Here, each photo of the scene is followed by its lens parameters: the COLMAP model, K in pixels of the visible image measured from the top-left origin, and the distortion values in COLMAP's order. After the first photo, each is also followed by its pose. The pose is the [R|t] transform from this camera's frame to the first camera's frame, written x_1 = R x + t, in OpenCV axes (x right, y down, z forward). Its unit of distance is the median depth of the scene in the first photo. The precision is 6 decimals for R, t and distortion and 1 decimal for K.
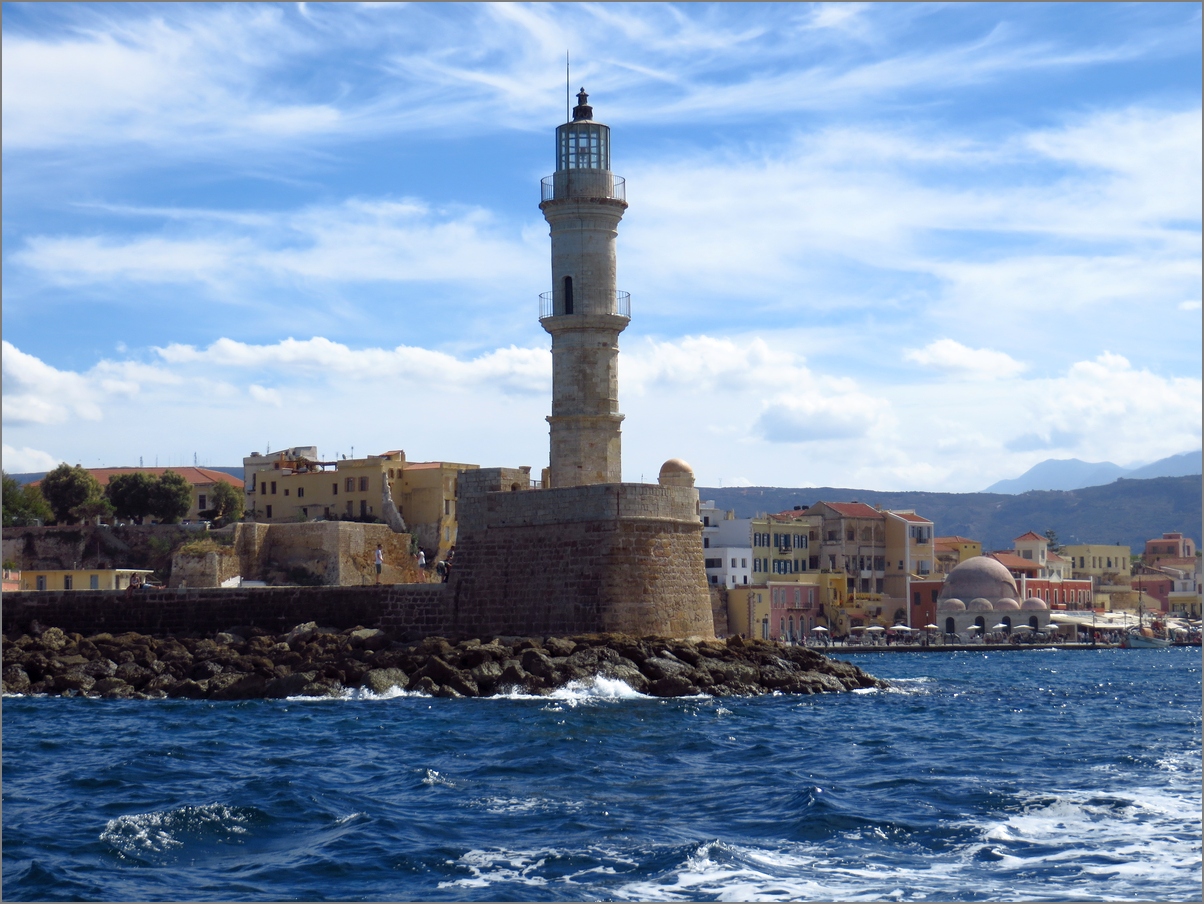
lens RADIAL K [[2495.9, 0, 601.9], [0, 2495.9, 451.1], [0, 0, 1]] dist [-0.054246, 0.000000]
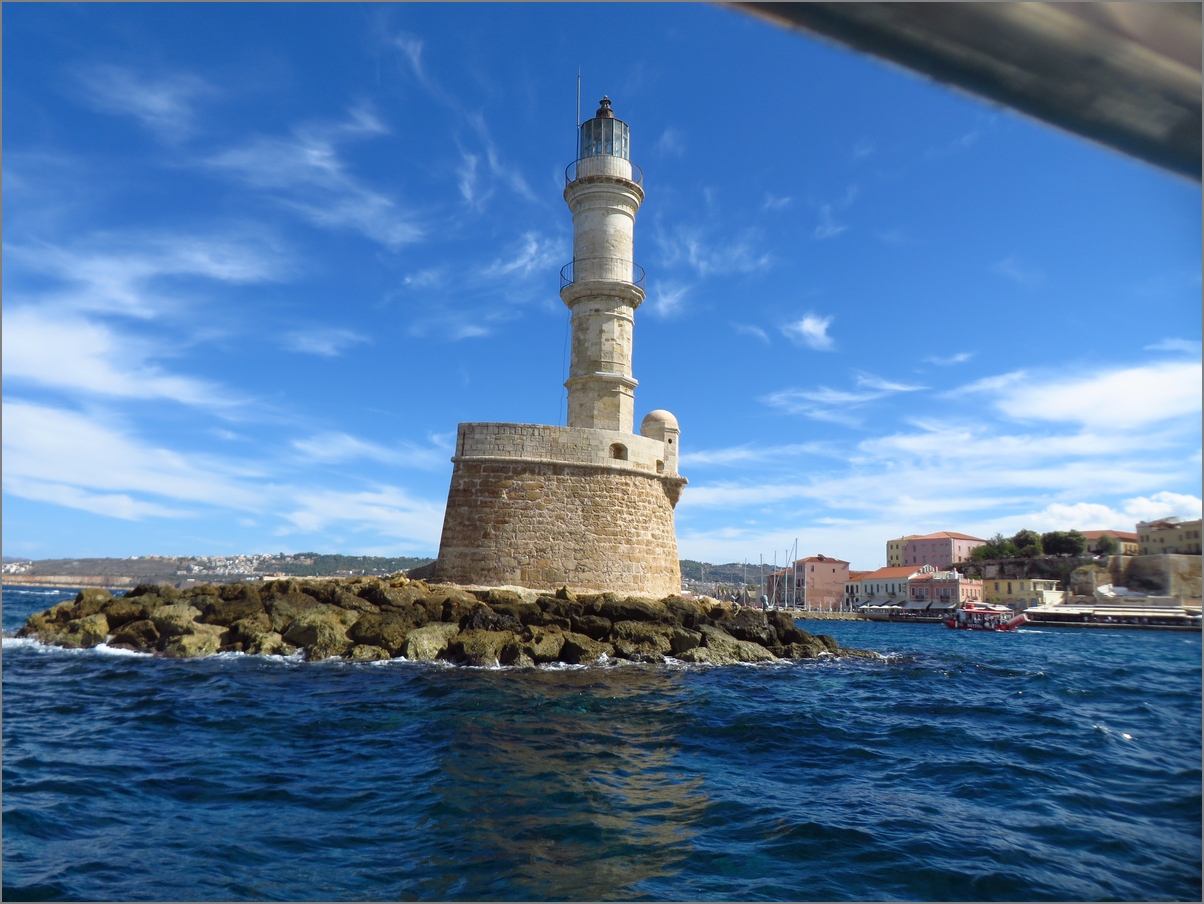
lens RADIAL K [[892.0, 0, 598.9], [0, 892.0, 455.9], [0, 0, 1]] dist [-0.002210, -0.000756]
pose [[0.680953, -0.093986, -0.726271, 0.089872], [0.020076, 0.993753, -0.109778, 0.019875], [0.732052, 0.060173, 0.678586, 0.250020]]
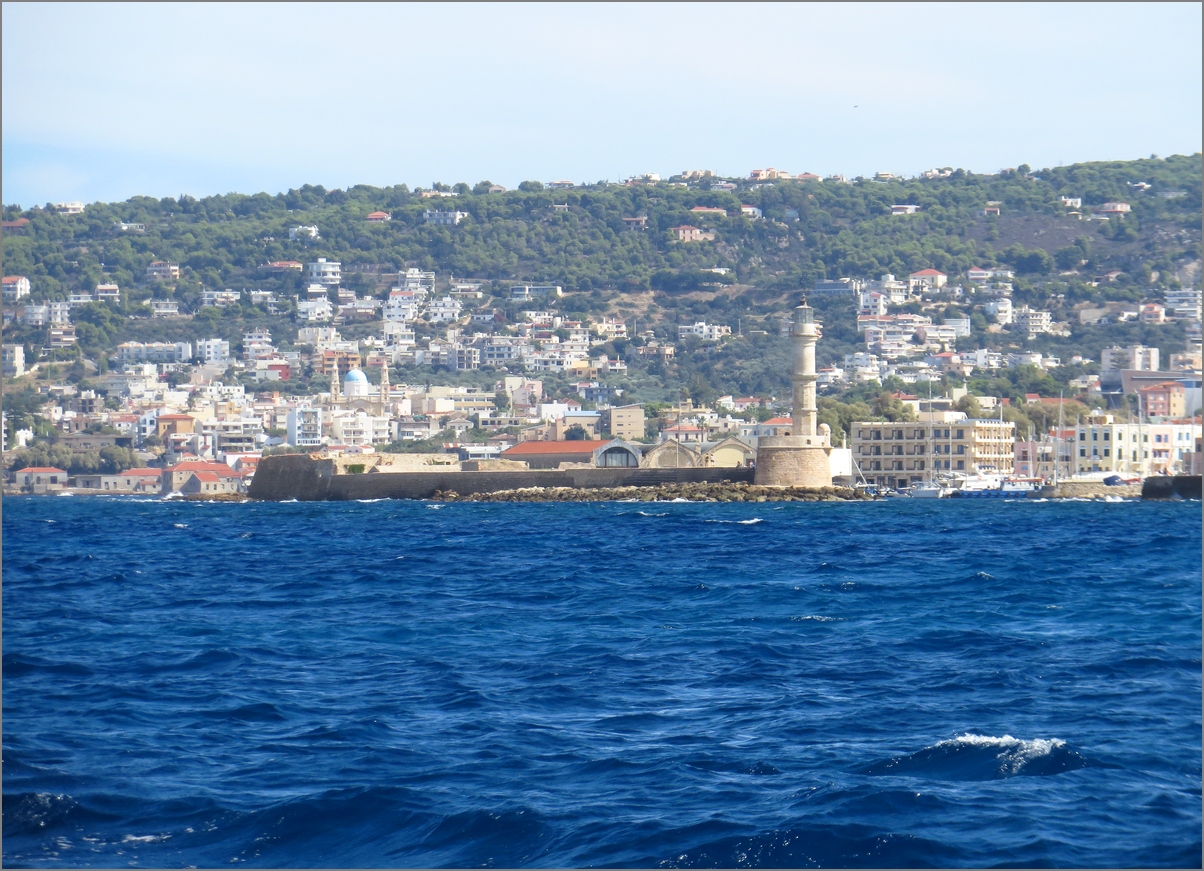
lens RADIAL K [[8444.0, 0, 602.3], [0, 8444.0, 436.2], [0, 0, 1]] dist [-1.293521, 0.000000]
pose [[0.619848, -0.000497, -0.784722, 2.541118], [0.059365, 0.997164, 0.046260, -0.151583], [0.782473, -0.075259, 0.618119, -1.767872]]
